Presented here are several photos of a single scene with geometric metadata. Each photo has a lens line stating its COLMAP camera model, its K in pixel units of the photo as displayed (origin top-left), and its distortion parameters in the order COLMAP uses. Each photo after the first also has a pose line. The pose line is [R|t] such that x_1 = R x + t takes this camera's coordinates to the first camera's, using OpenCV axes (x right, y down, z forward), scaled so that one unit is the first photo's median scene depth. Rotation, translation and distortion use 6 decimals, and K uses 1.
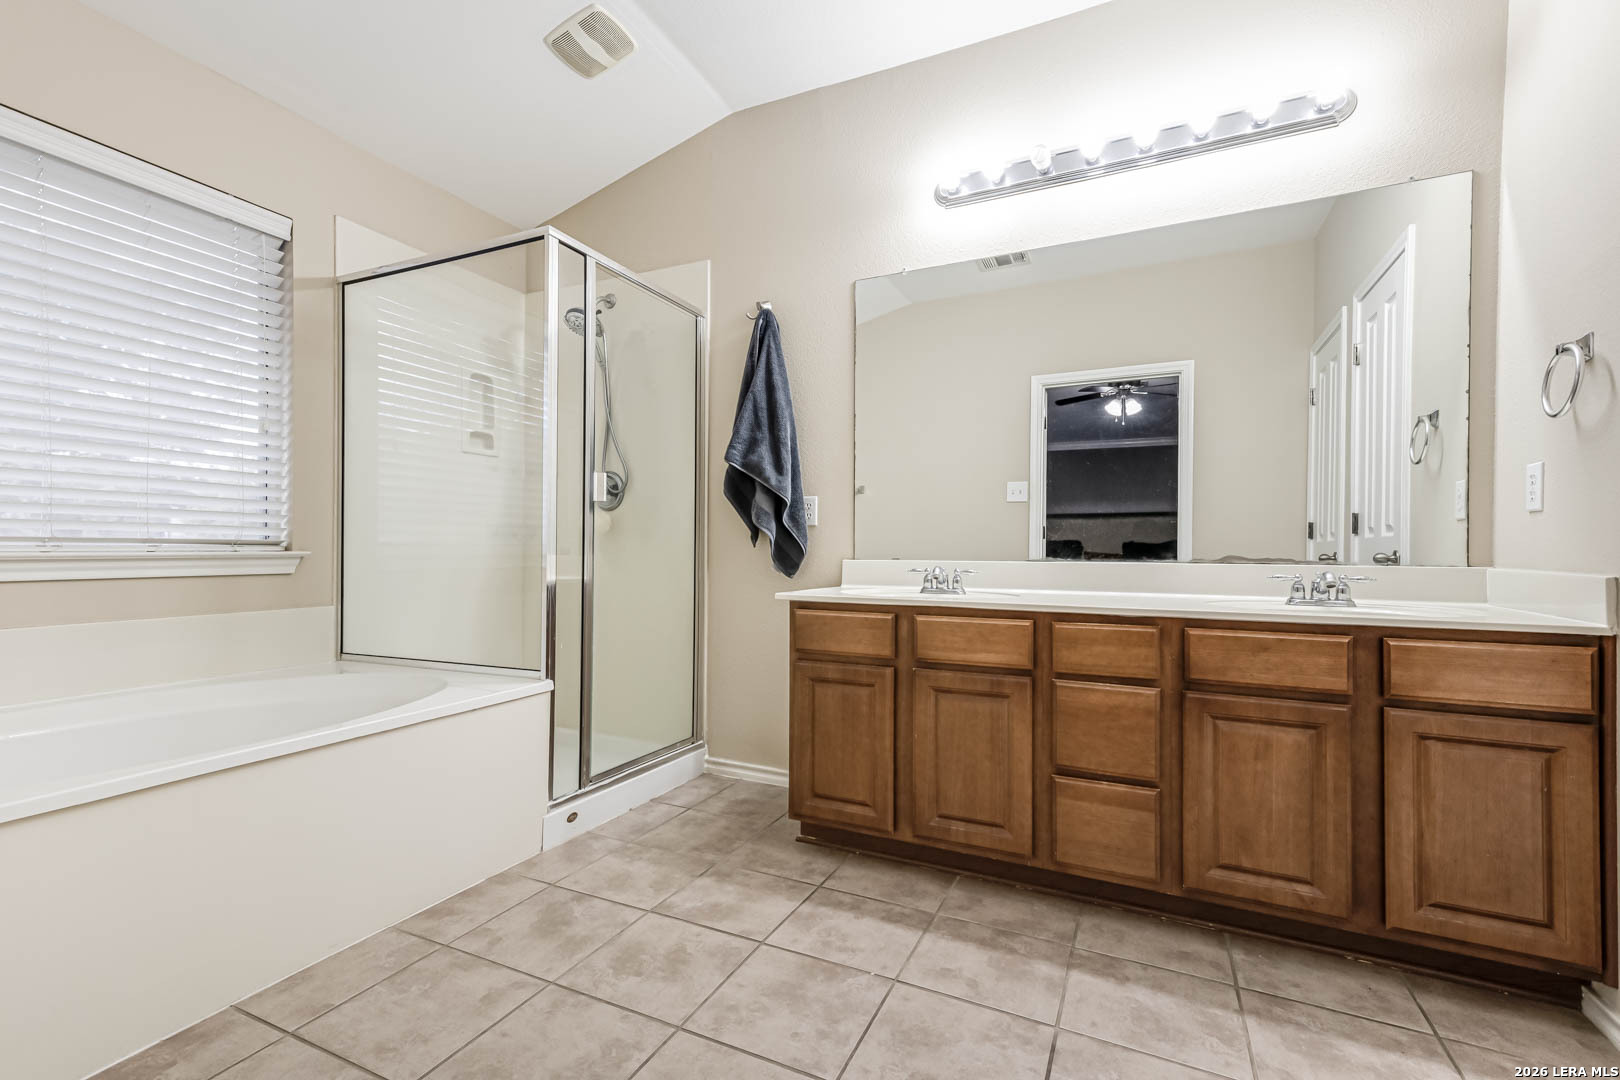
lens RADIAL K [[720.6, 0, 807.5], [0, 720.6, 543.2], [0, 0, 1]] dist [0.021322, 0.000492]
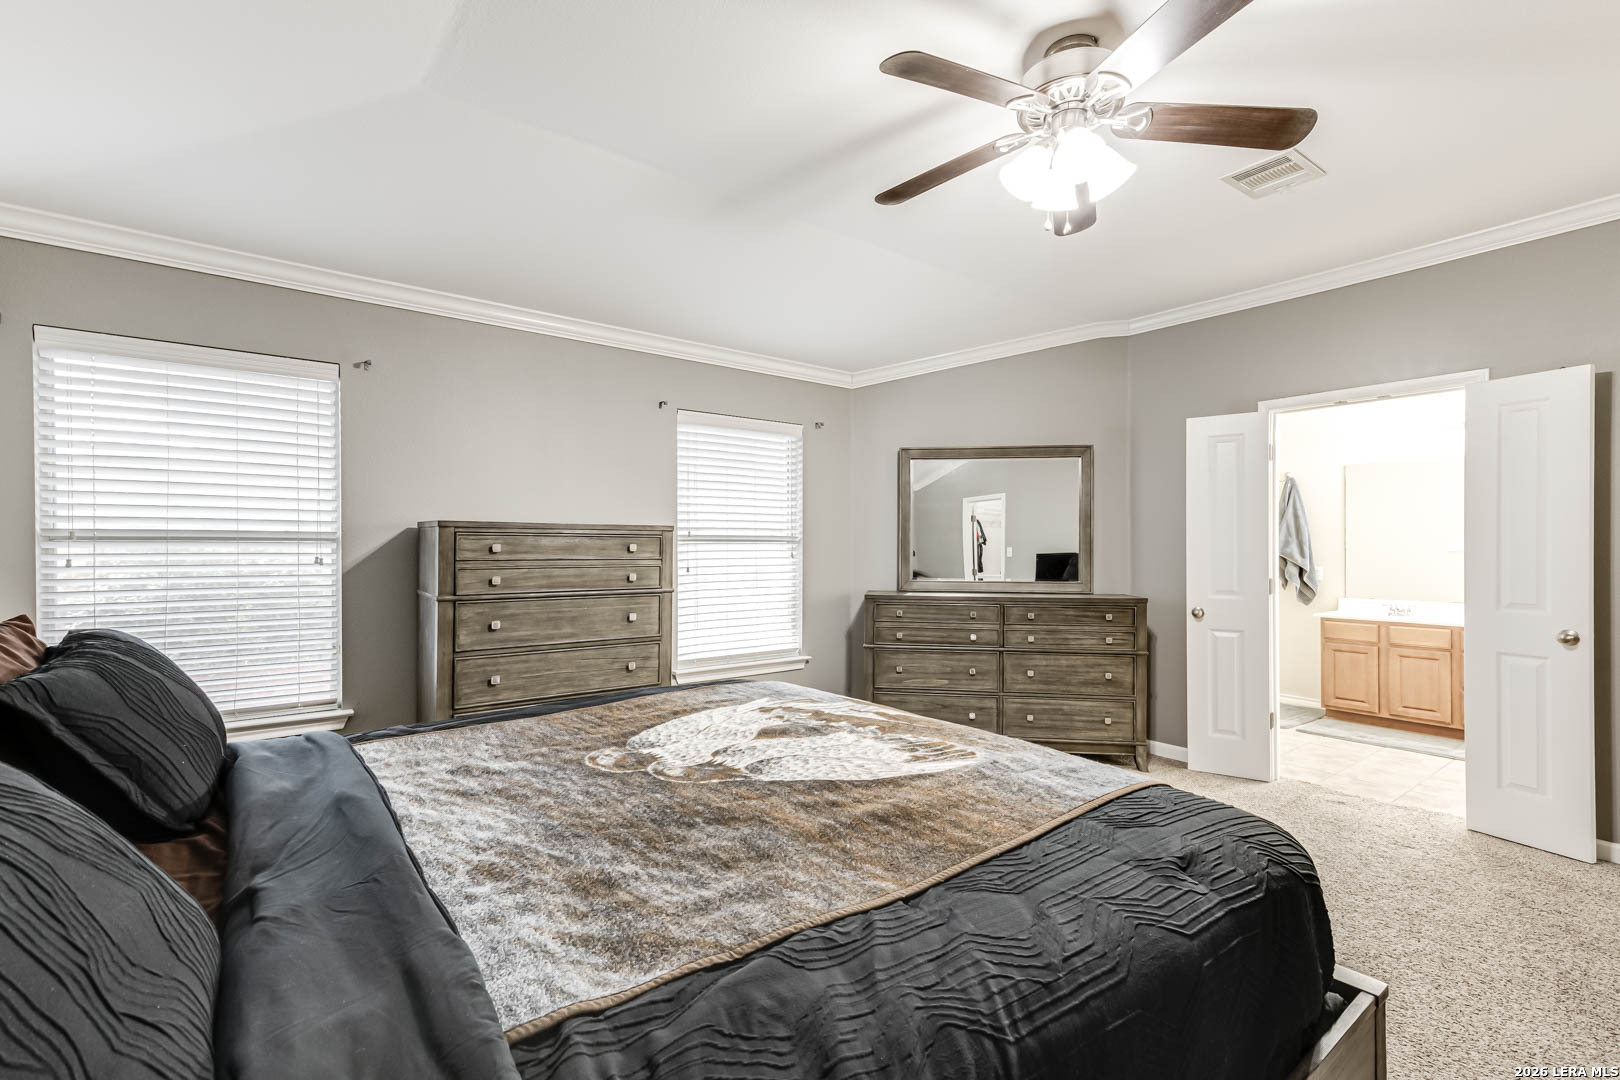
lens RADIAL K [[720.6, 0, 805.8], [0, 720.6, 547.5], [0, 0, 1]] dist [0.021322, 0.000492]
pose [[0.891176, -0.005356, -0.453625, -0.447026], [0.007865, 0.999962, 0.003645, -0.173344], [0.453589, -0.006816, 0.891185, -1.929223]]
